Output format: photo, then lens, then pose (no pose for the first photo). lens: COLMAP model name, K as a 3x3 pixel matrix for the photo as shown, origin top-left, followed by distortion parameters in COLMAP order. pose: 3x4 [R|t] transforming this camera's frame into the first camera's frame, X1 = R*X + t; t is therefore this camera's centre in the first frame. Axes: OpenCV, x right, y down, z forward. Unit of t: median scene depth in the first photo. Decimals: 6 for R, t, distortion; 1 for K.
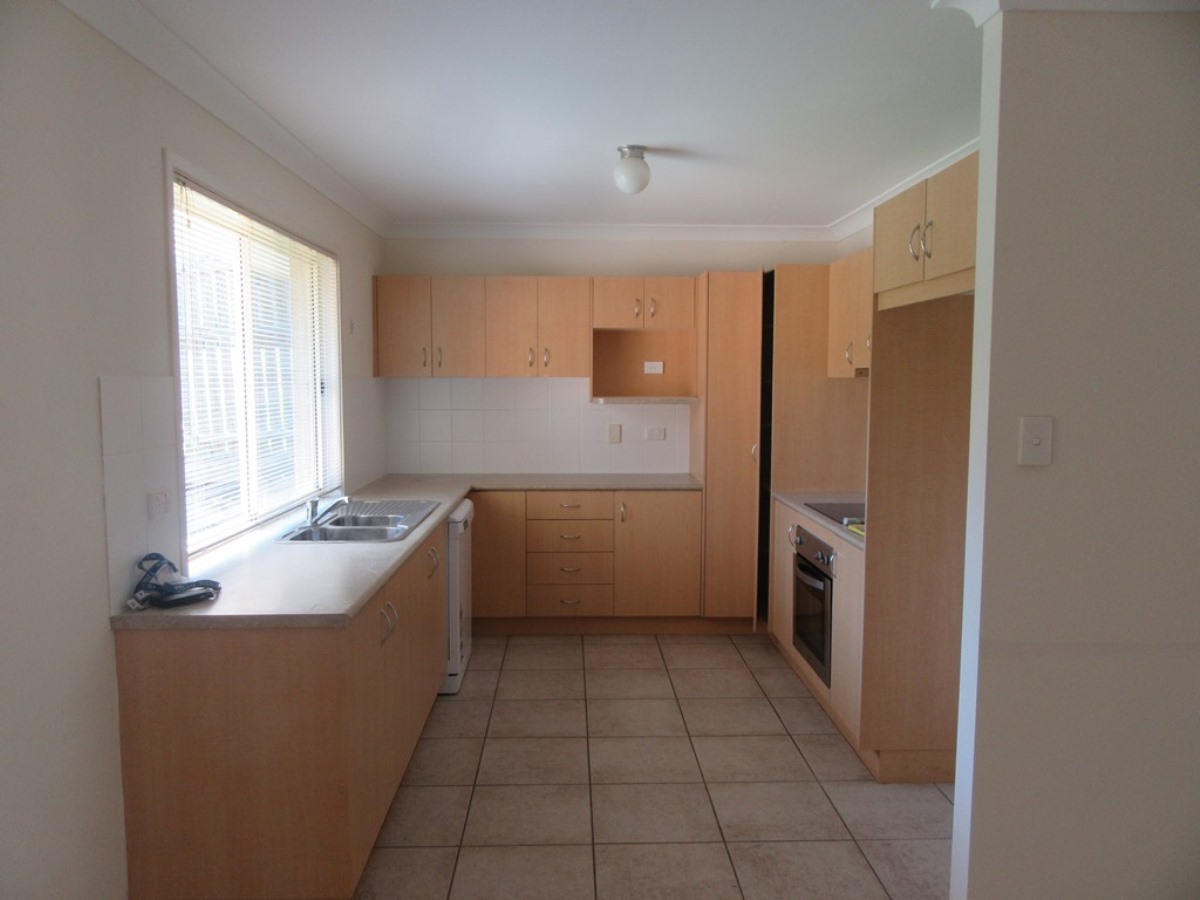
lens RADIAL K [[884.8, 0, 600.9], [0, 884.8, 446.8], [0, 0, 1]] dist [-0.010920, 0.003268]
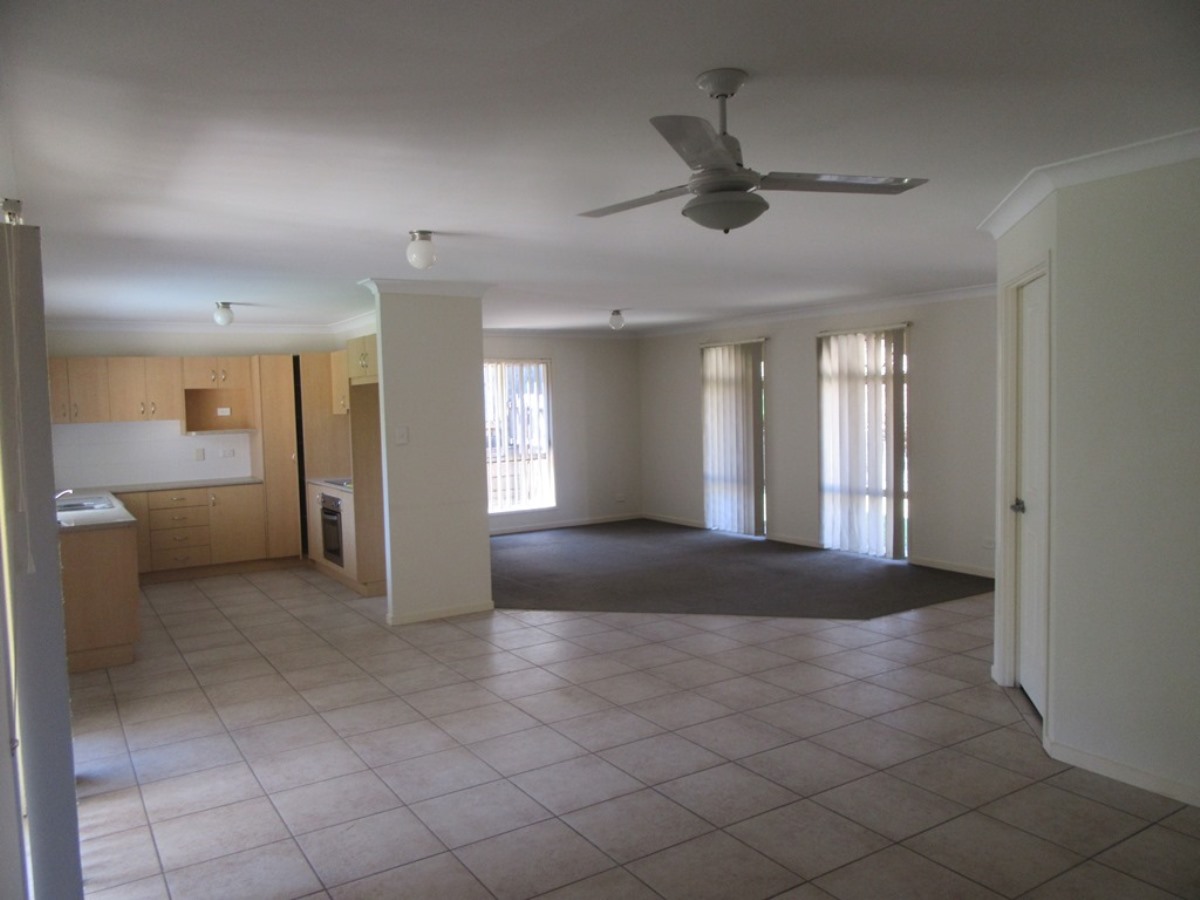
lens RADIAL K [[884.8, 0, 600.9], [0, 884.8, 446.8], [0, 0, 1]] dist [-0.010920, 0.003268]
pose [[0.861545, -0.055501, 0.504638, -0.178920], [0.072174, 0.997300, -0.013535, 0.049331], [-0.502524, 0.048082, 0.863225, -0.791610]]
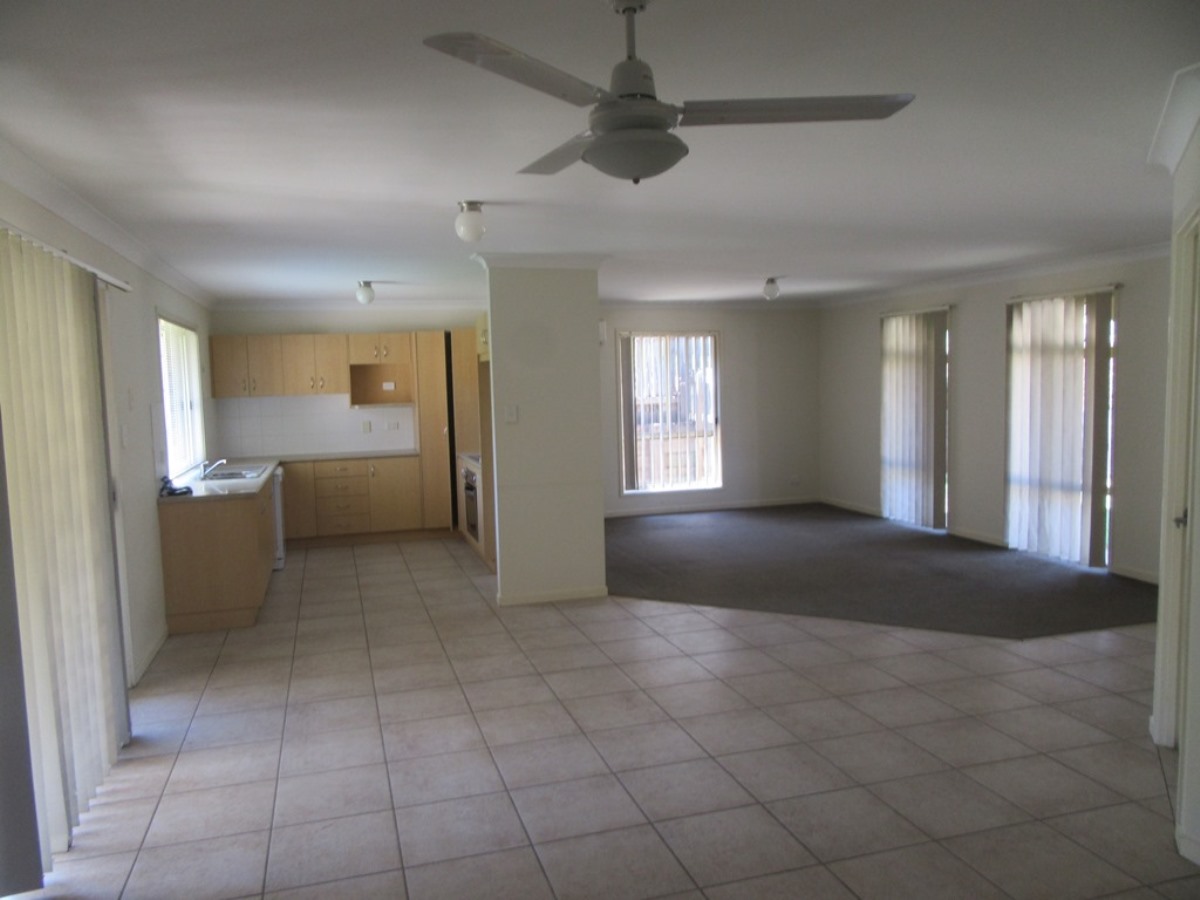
lens RADIAL K [[885.3, 0, 600.0], [0, 885.3, 450.0], [0, 0, 1]] dist [-0.002366, -0.000697]
pose [[0.965560, -0.050684, 0.255198, 0.013638], [0.050793, 0.998690, 0.006165, 0.044694], [-0.255176, 0.007010, 0.966869, -0.785909]]
